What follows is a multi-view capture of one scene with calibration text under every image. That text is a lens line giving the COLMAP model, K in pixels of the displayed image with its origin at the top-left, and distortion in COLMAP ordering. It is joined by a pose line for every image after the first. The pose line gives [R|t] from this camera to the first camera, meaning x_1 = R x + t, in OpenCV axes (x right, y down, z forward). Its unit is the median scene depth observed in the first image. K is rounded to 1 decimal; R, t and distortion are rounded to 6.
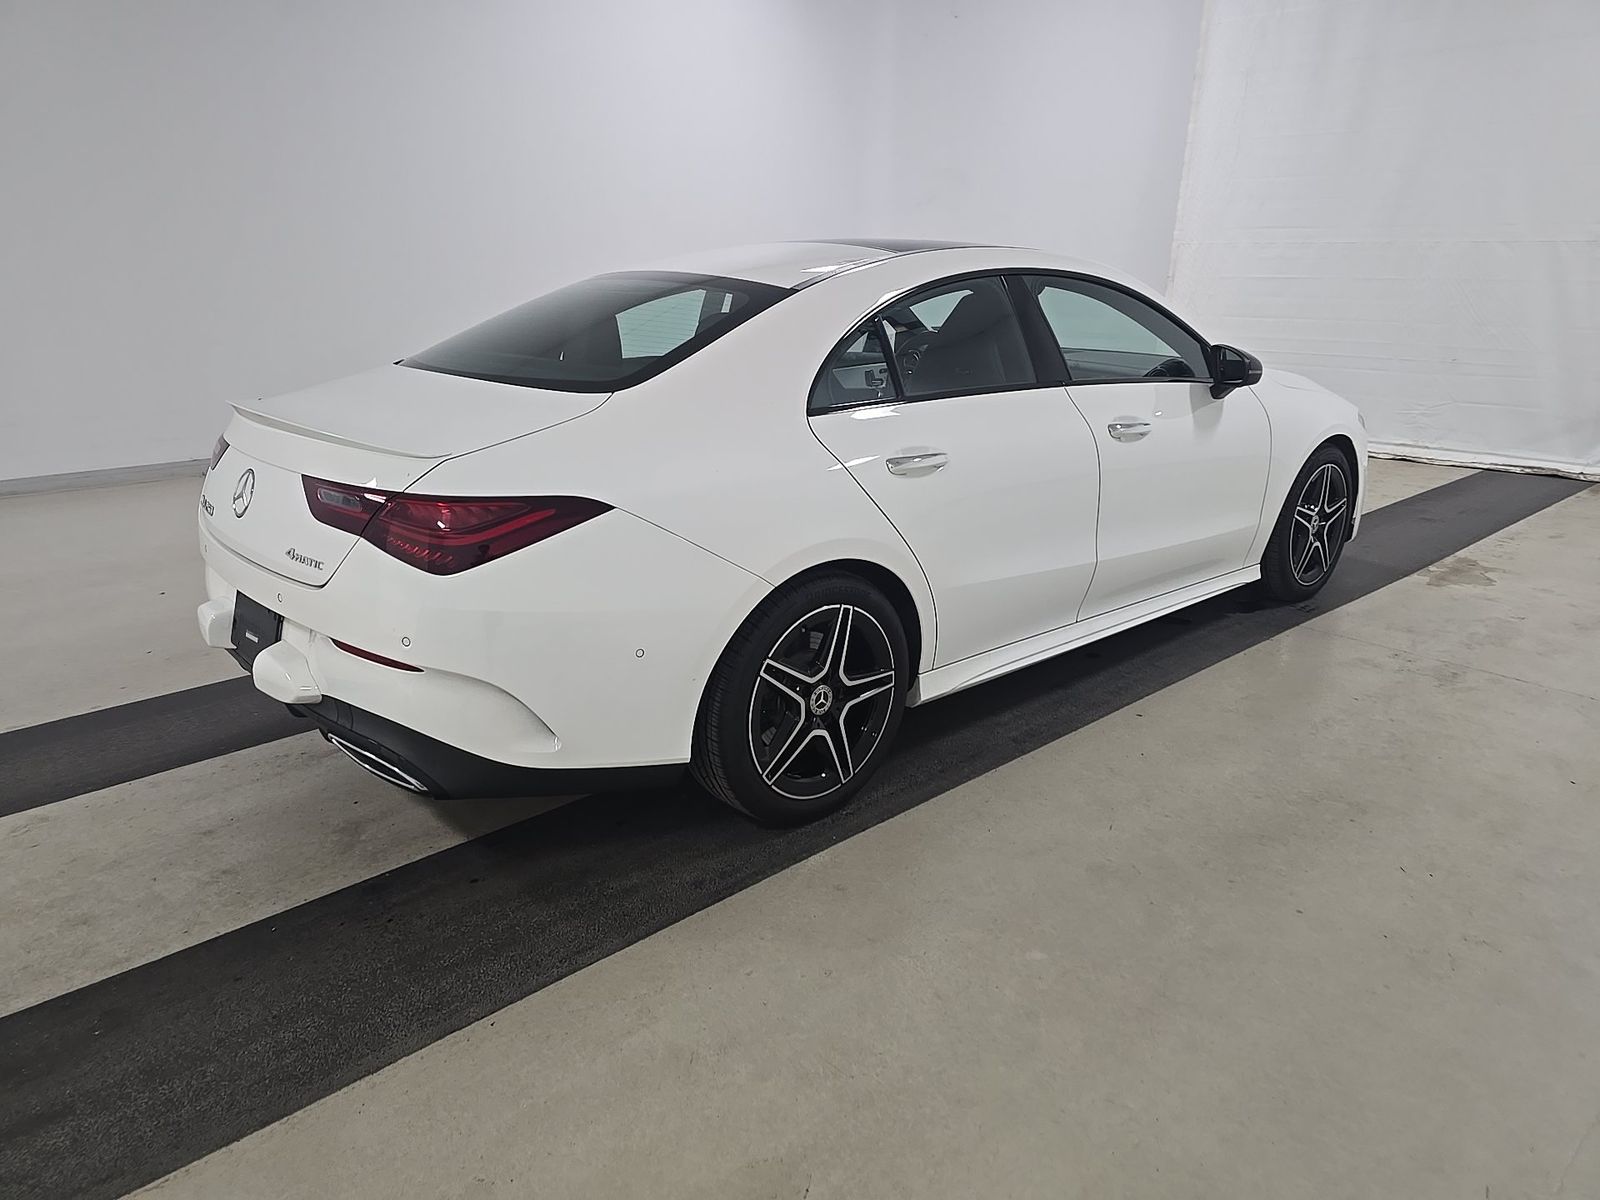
lens RADIAL K [[1088.9, 0, 800.0], [0, 1088.9, 599.5], [0, 0, 1]] dist [0.009236, -0.009167]
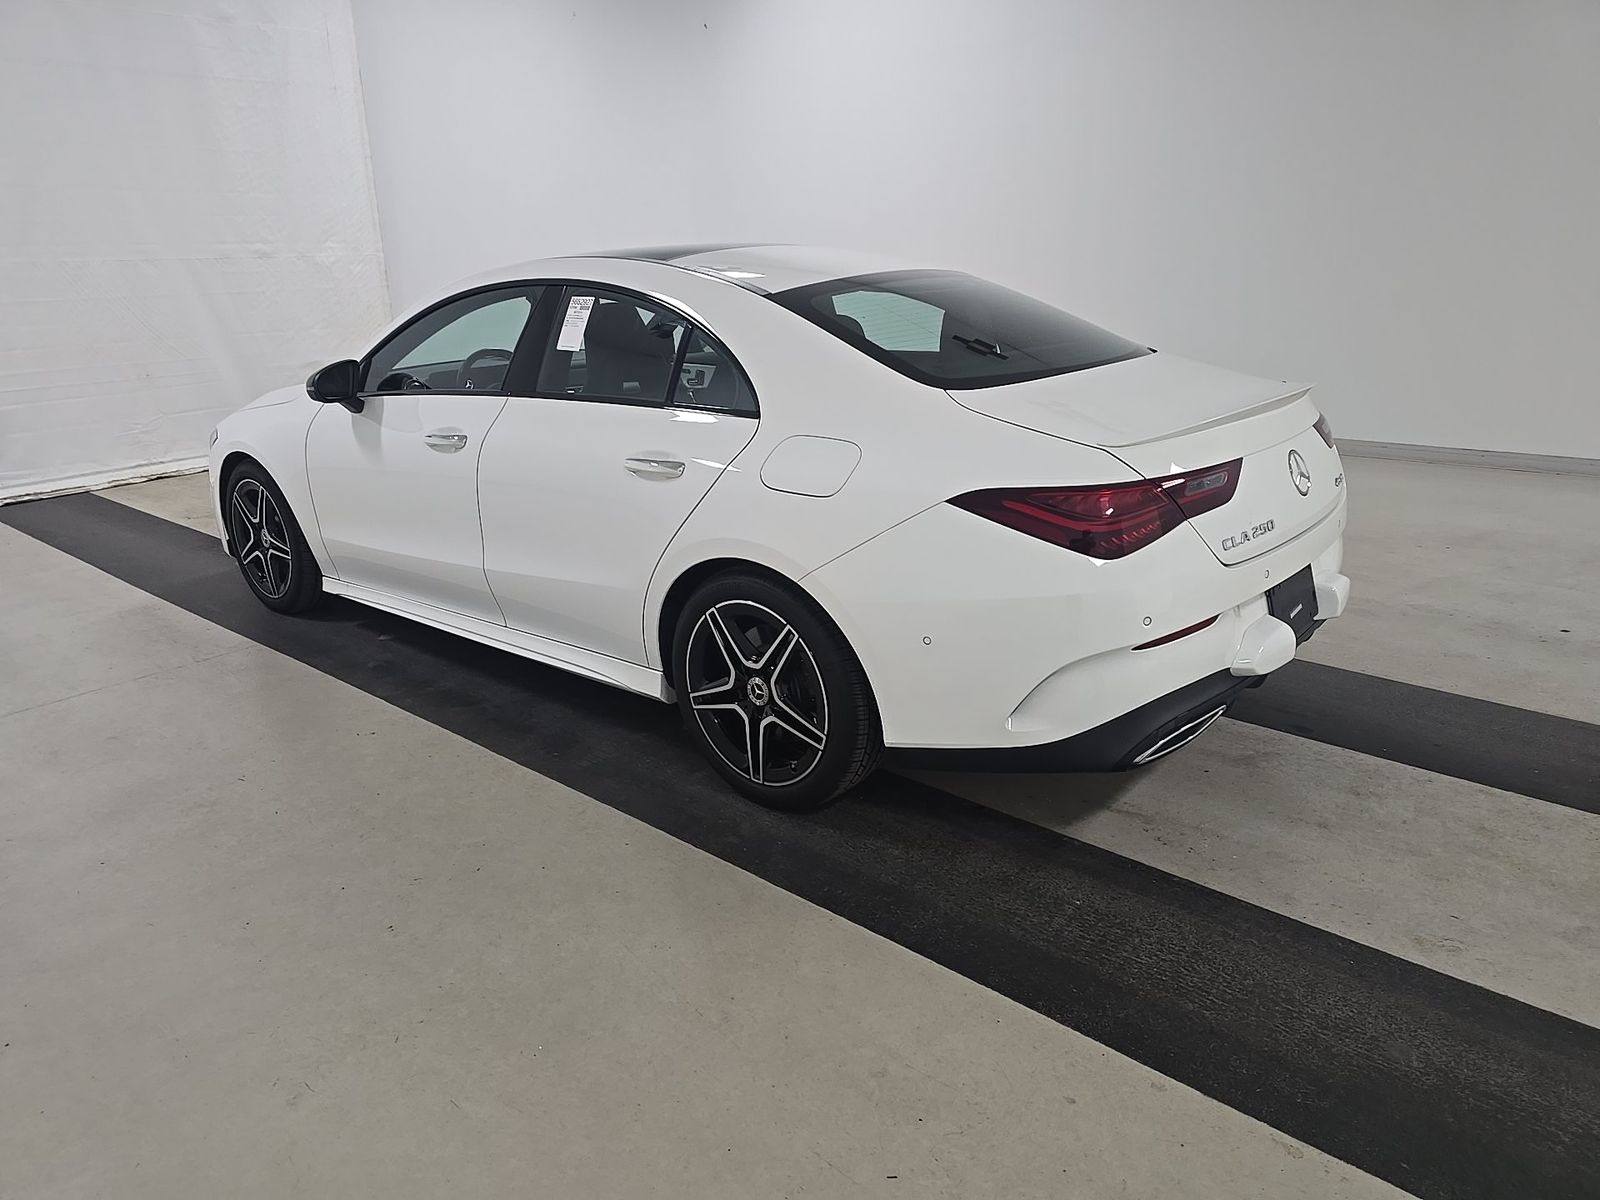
lens RADIAL K [[1088.9, 0, 792.6], [0, 1088.9, 602.1], [0, 0, 1]] dist [0.009236, -0.009167]
pose [[-0.133024, -0.297768, 0.945325, -1.389652], [0.322743, 0.888800, 0.325379, -0.457153], [-0.937092, 0.348380, -0.022129, 1.436557]]
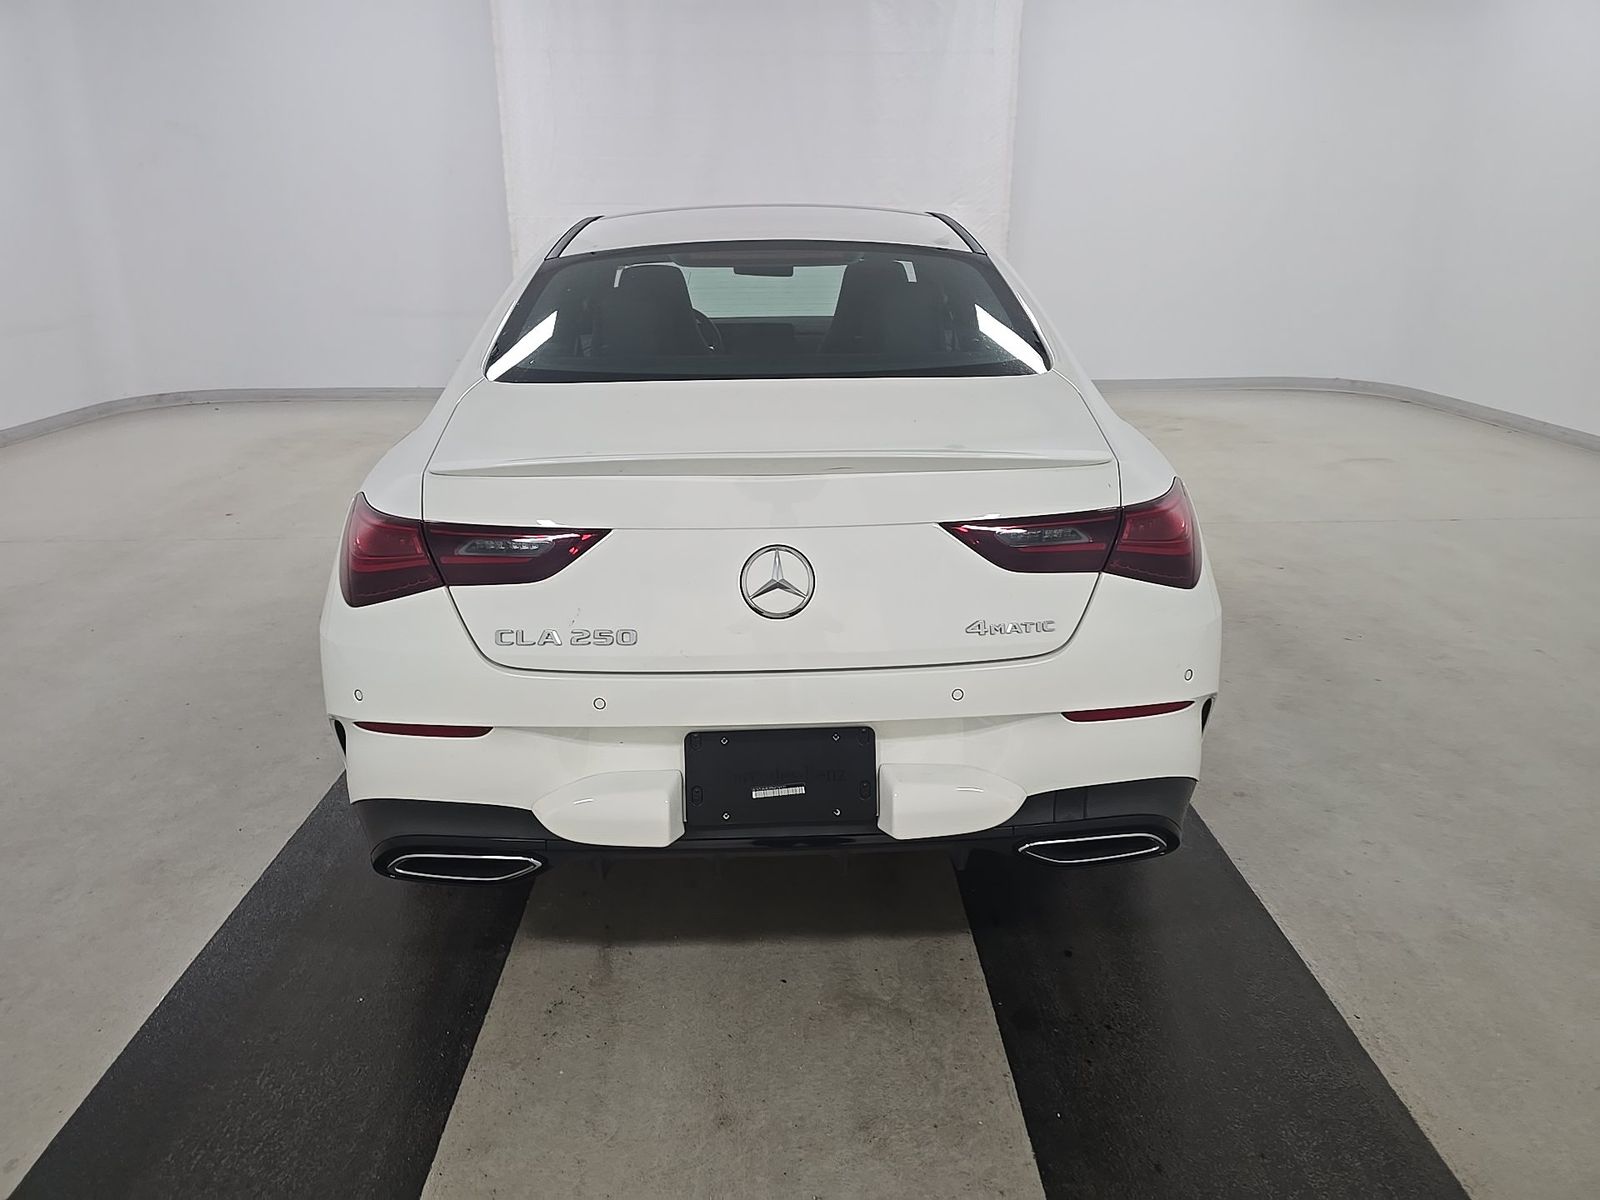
lens RADIAL K [[1088.9, 0, 805.4], [0, 1088.9, 595.9], [0, 0, 1]] dist [0.009236, -0.009167]
pose [[0.640858, -0.245136, 0.727468, -0.924395], [0.233881, 0.964940, 0.119122, -0.153248], [-0.731164, 0.093801, 0.675722, 0.512696]]
